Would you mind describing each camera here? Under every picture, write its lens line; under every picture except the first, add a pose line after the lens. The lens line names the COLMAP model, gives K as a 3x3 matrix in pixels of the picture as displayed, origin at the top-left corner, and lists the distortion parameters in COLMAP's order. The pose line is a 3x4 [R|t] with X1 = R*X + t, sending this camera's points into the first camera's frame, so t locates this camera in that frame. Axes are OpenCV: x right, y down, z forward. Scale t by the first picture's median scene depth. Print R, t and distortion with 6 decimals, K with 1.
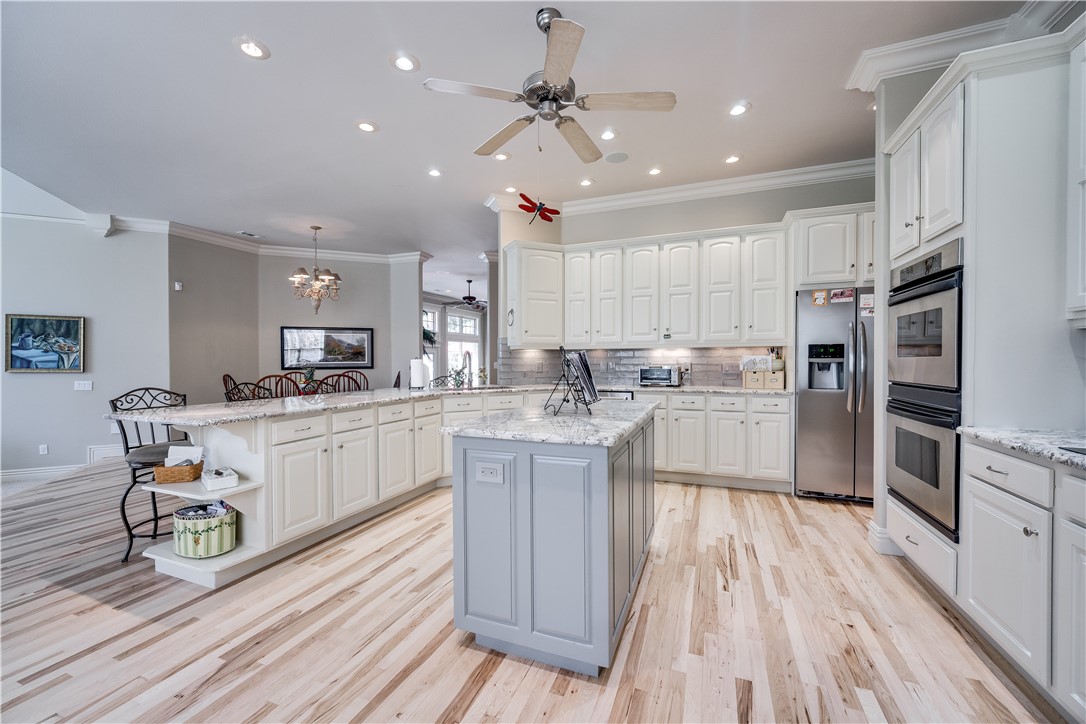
lens RADIAL K [[429.1, 0, 539.9], [0, 429.1, 362.8], [0, 0, 1]] dist [-0.000850, -0.000194]
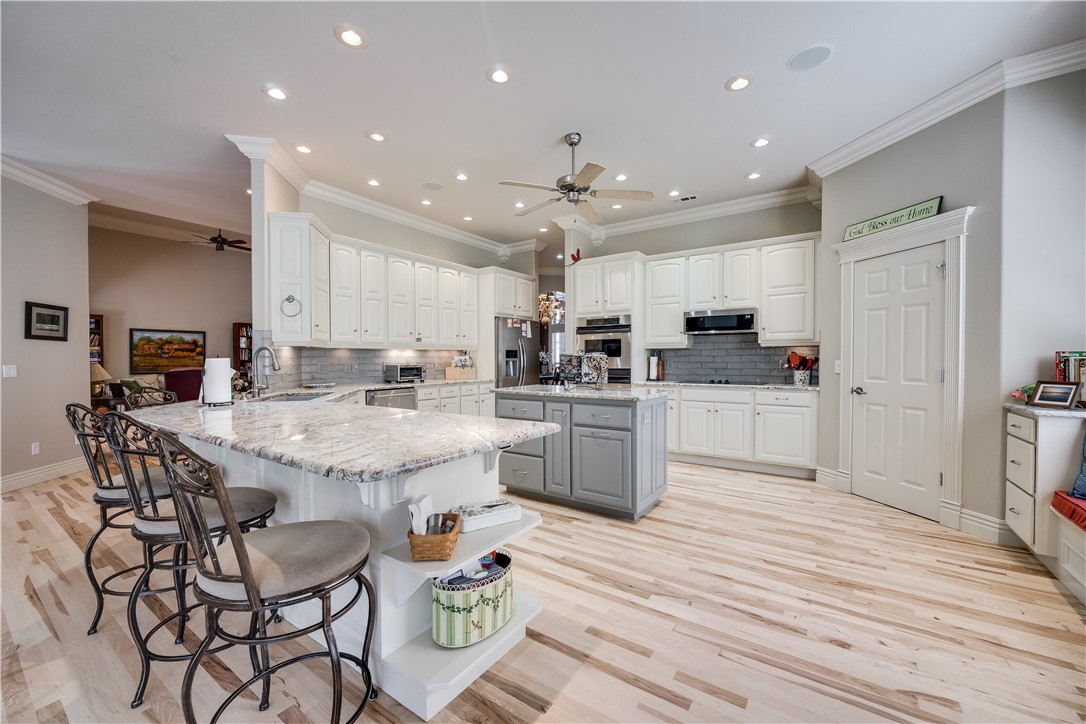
lens RADIAL K [[429.1, 0, 538.6], [0, 429.1, 361.9], [0, 0, 1]] dist [-0.000850, -0.000194]
pose [[0.229176, -0.005724, 0.973368, -1.008484], [0.010204, 0.999942, 0.003478, -0.000235], [-0.973332, 0.009135, 0.229221, 0.508685]]
